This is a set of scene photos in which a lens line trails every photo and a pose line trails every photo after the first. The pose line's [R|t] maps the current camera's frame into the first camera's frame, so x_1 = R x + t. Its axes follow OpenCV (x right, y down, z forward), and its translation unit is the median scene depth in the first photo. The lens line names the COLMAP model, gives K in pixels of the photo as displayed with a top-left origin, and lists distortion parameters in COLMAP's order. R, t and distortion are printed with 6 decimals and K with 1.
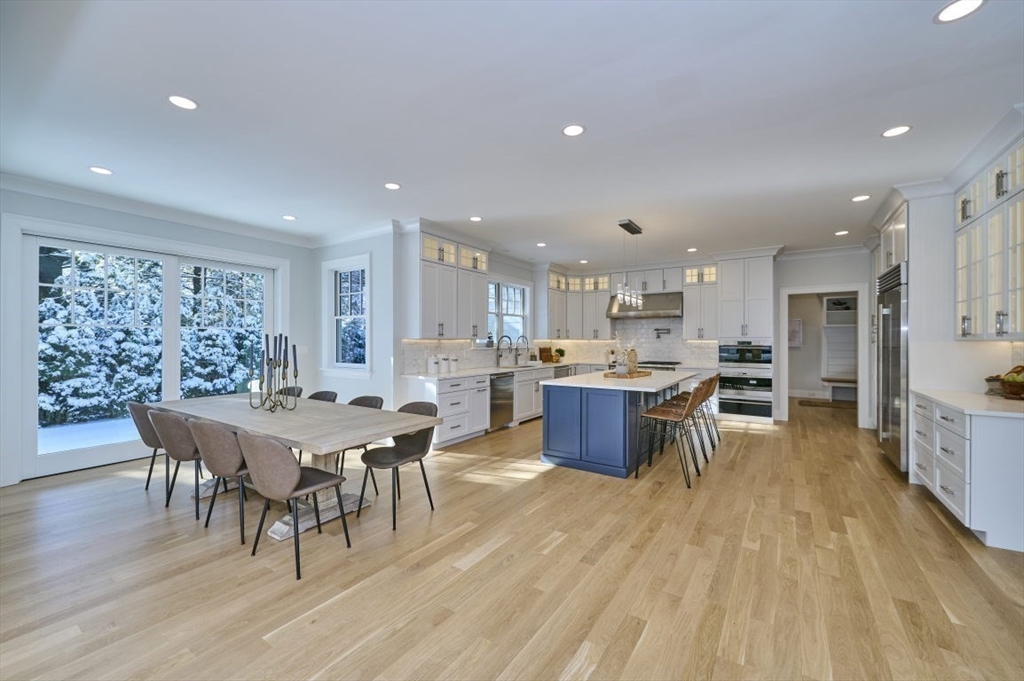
lens RADIAL K [[408.7, 0, 508.5], [0, 408.7, 335.1], [0, 0, 1]] dist [0.009753, -0.000503]
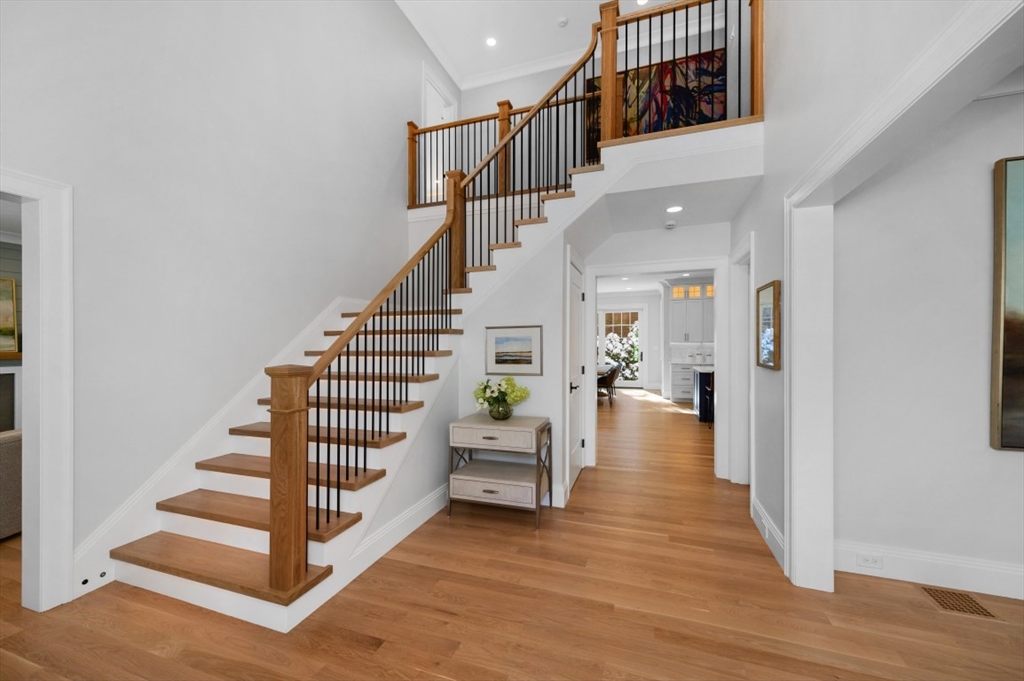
lens RADIAL K [[408.7, 0, 508.9], [0, 408.7, 345.1], [0, 0, 1]] dist [0.009753, -0.000503]
pose [[0.261643, -0.007177, -0.965138, 0.947159], [0.008703, 0.999949, -0.005077, 0.040661], [0.965126, -0.007071, 0.261692, -0.136961]]
